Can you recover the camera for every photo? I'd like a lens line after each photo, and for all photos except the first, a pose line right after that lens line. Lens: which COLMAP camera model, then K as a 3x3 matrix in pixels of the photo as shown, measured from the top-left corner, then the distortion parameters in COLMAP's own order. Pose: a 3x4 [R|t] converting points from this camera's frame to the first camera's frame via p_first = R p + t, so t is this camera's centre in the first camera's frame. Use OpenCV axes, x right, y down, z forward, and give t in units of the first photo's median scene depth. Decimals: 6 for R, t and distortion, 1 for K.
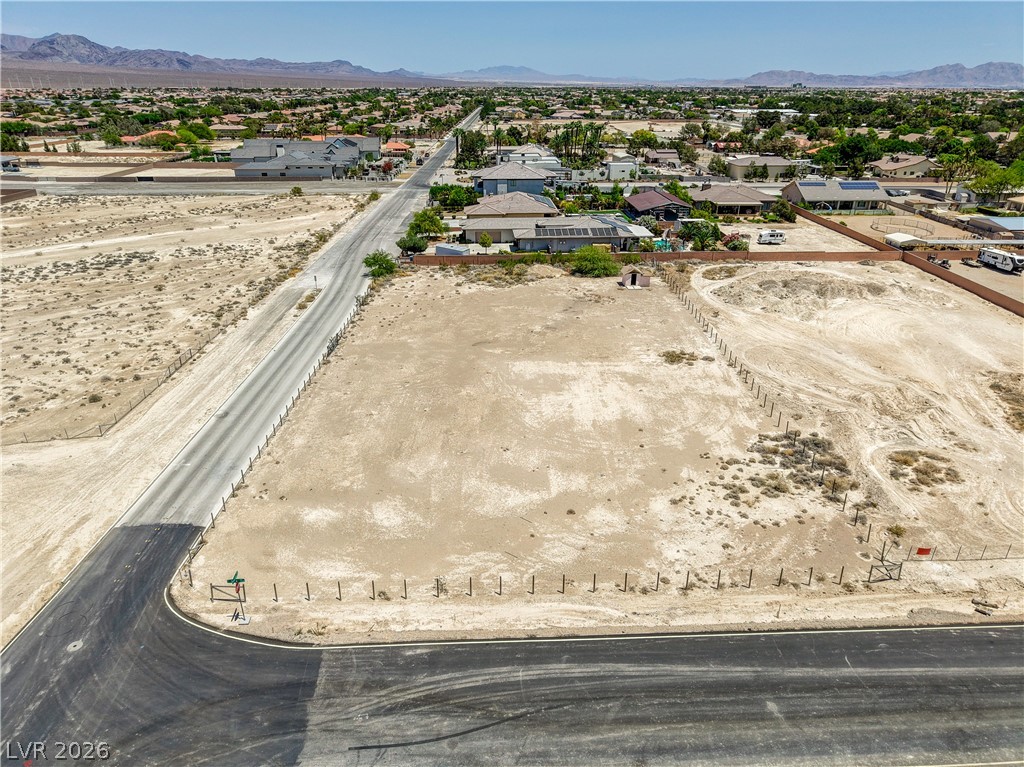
lens RADIAL K [[690.0, 0, 509.0], [0, 690.0, 374.9], [0, 0, 1]] dist [0.020899, -0.019552]
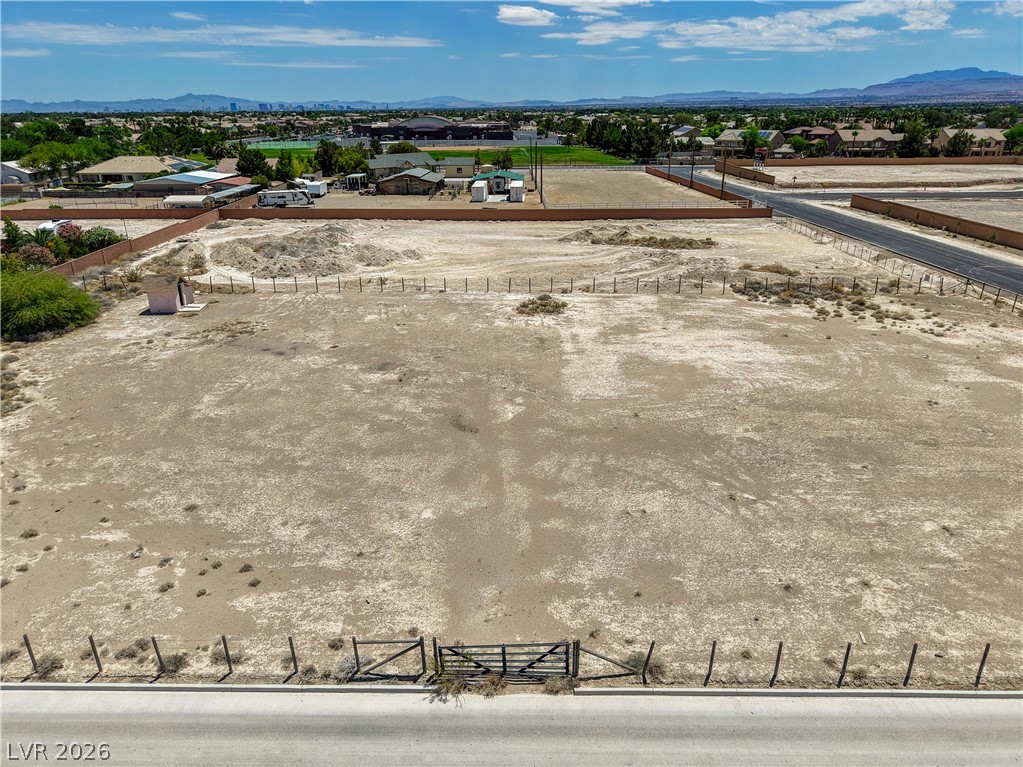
lens RADIAL K [[683.0, 0, 509.0], [0, 683.0, 385.6], [0, 0, 1]] dist [0.036543, -0.044800]
pose [[0.017162, -0.378858, 0.925296, -0.597320], [0.395717, 0.852442, 0.341688, -0.281409], [-0.918212, 0.360291, 0.164550, 1.228055]]
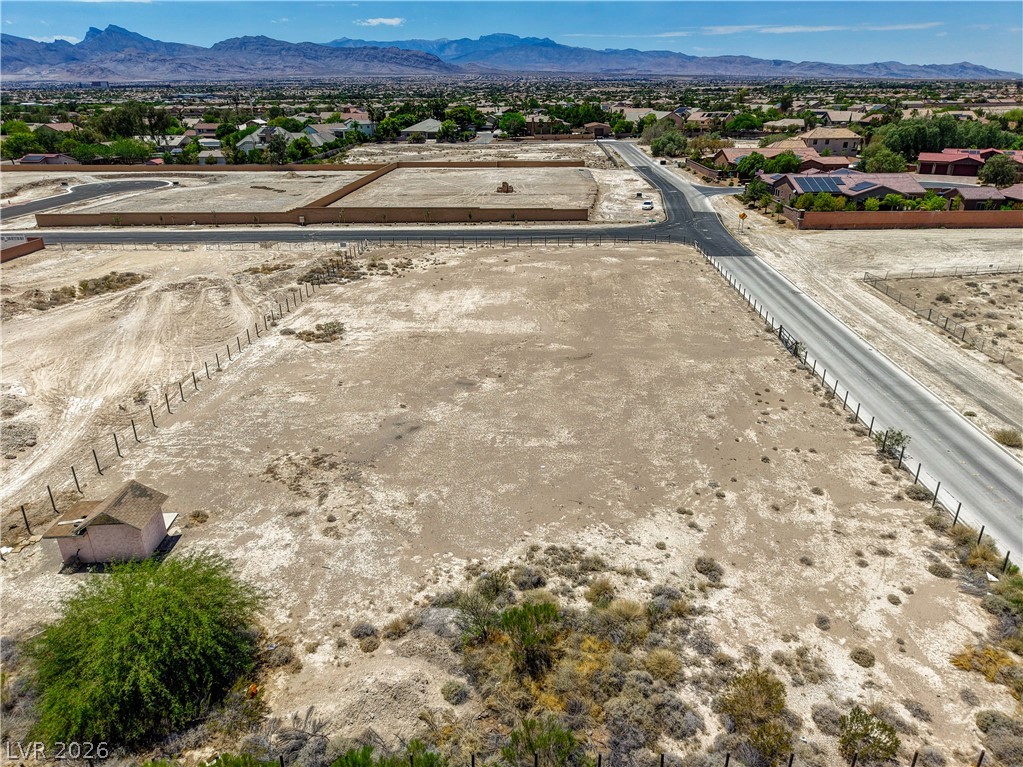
lens RADIAL K [[687.3, 0, 508.5], [0, 687.3, 379.8], [0, 0, 1]] dist [0.032059, -0.038982]
pose [[-0.998722, -0.015958, 0.047956, -0.003997], [0.023200, 0.698226, 0.715501, -0.706581], [-0.044902, 0.715699, -0.696964, 2.048385]]
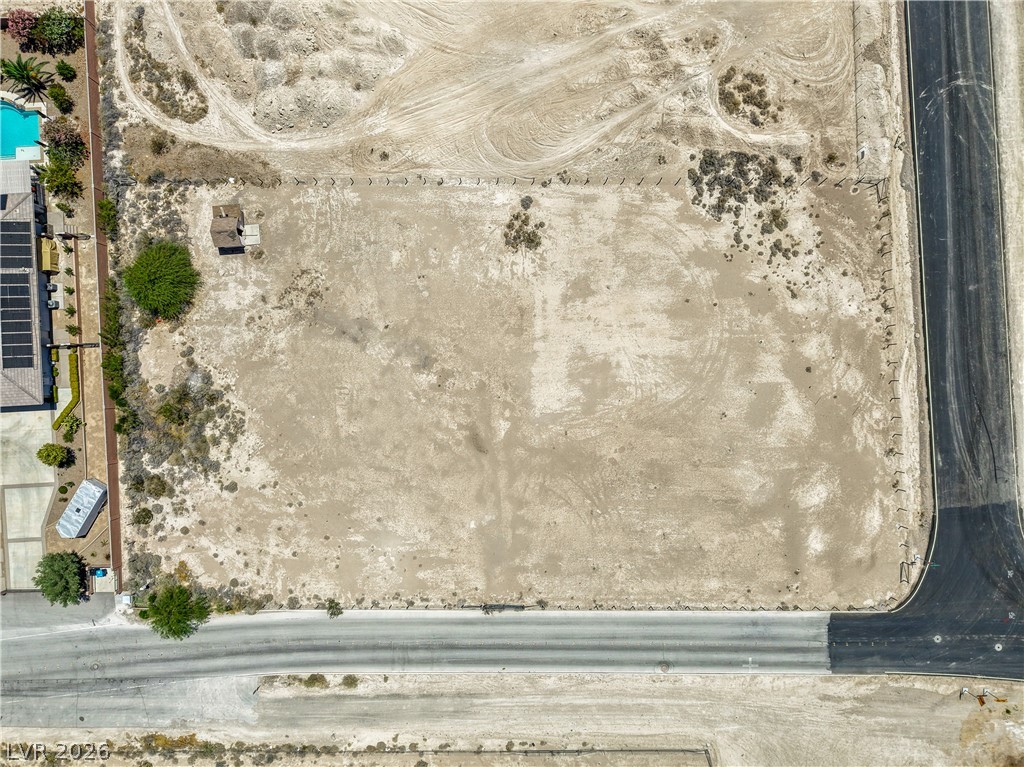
lens RADIAL K [[687.9, 0, 509.0], [0, 687.9, 379.8], [0, 0, 1]] dist [0.032059, -0.038982]
pose [[-0.001482, -0.999986, 0.005004, 0.052331], [0.398781, 0.003997, 0.917037, -1.166336], [-0.917045, 0.003355, 0.398770, 0.839224]]
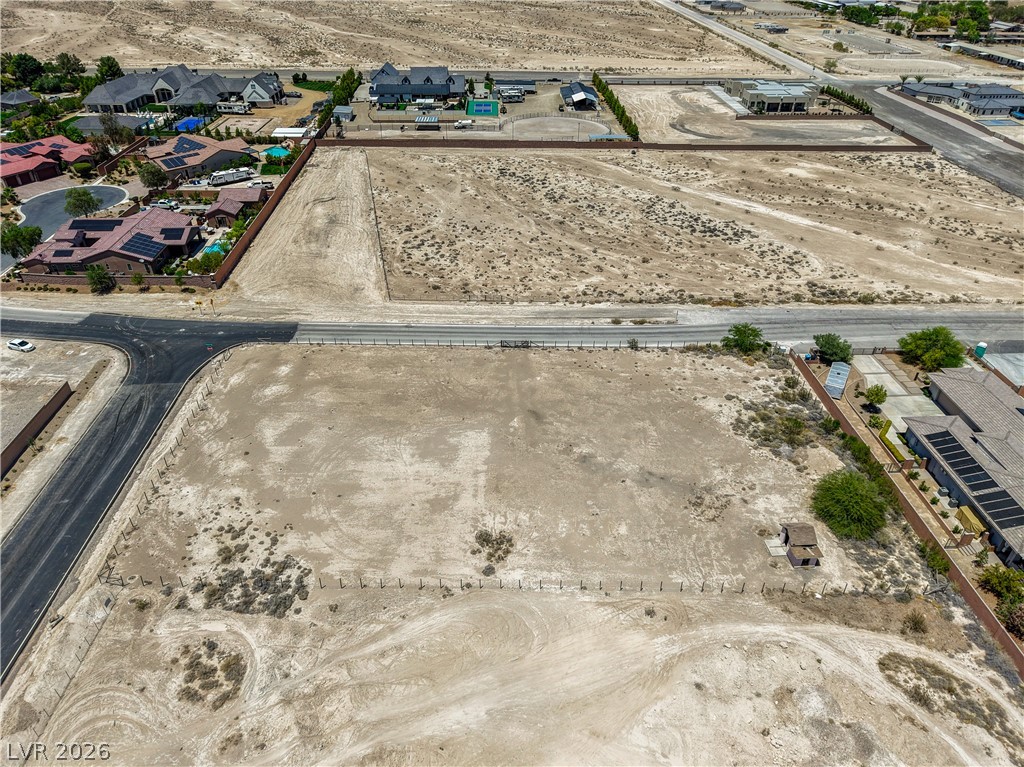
lens RADIAL K [[690.1, 0, 509.6], [0, 690.1, 379.2], [0, 0, 1]] dist [0.013783, -0.010865]
pose [[-0.009924, 0.553130, -0.833036, 1.148502], [-0.393638, 0.763651, 0.511749, -0.868257], [0.919212, 0.332993, 0.210155, 0.985245]]
